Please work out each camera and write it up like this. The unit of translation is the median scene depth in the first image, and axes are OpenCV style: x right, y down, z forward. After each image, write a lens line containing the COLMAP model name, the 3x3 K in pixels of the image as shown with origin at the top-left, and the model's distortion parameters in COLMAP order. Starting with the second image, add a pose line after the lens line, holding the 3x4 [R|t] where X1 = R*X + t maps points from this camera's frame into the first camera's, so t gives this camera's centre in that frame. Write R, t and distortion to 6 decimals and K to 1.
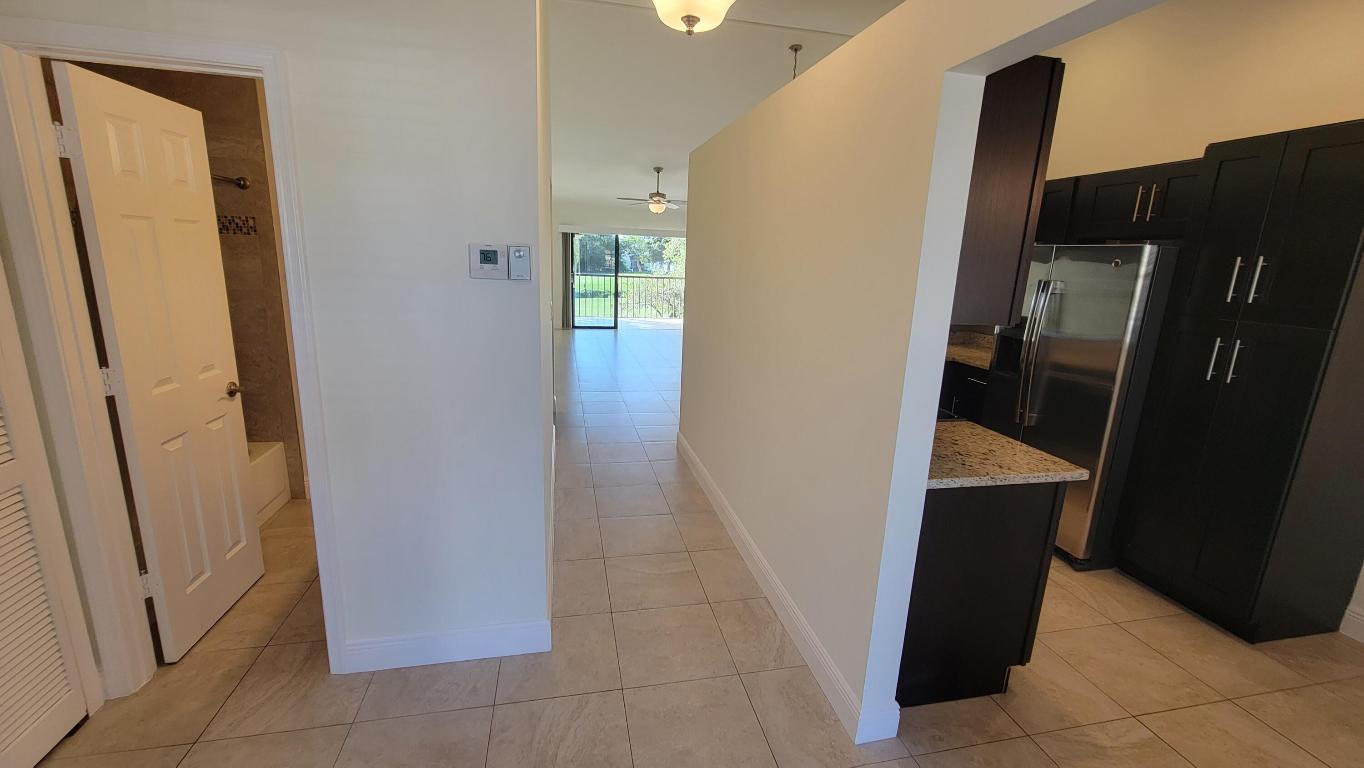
lens RADIAL K [[555.9, 0, 676.9], [0, 555.9, 382.4], [0, 0, 1]] dist [-0.003545, 0.001512]
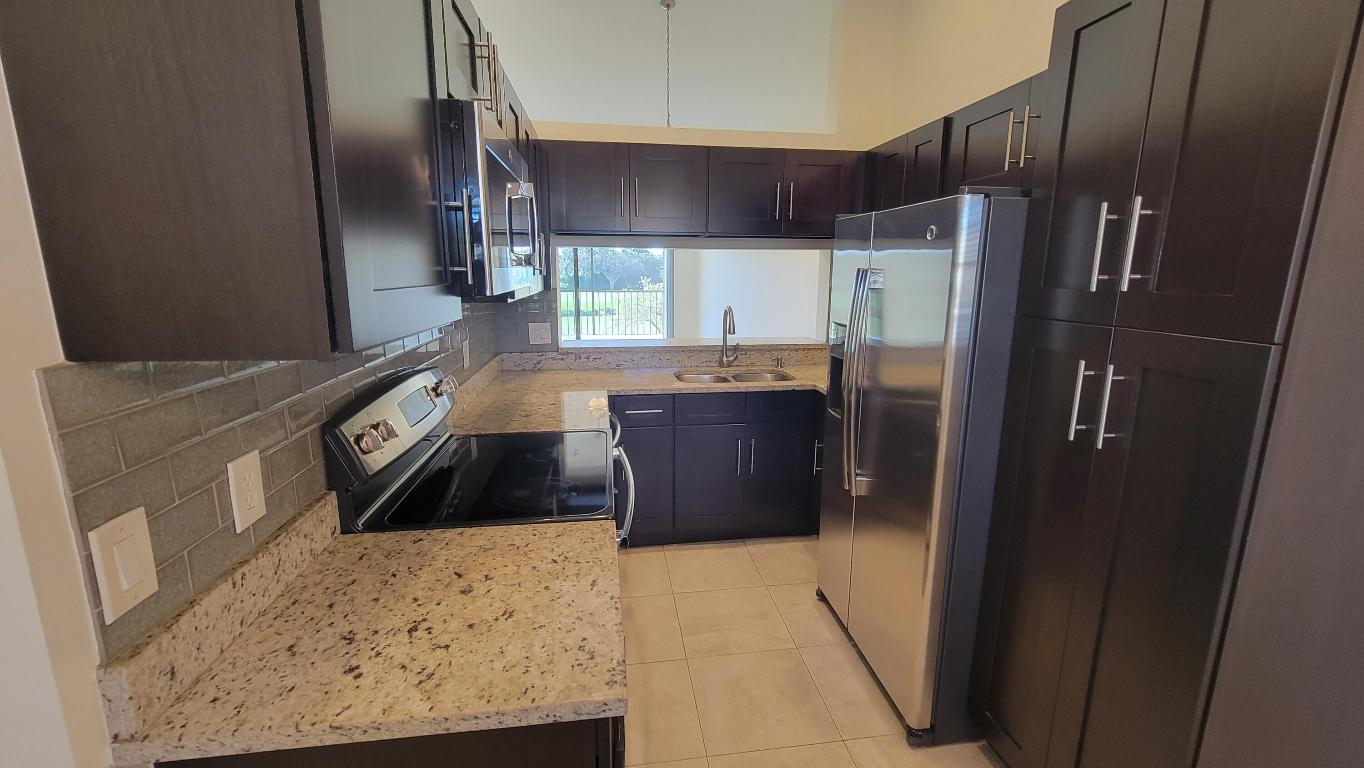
lens RADIAL K [[555.9, 0, 684.2], [0, 555.9, 384.0], [0, 0, 1]] dist [-0.003545, 0.001512]
pose [[0.996858, -0.016686, -0.077434, 0.642765], [0.014629, 0.999527, -0.027051, -0.050090], [0.077848, 0.025833, 0.996630, 0.451987]]
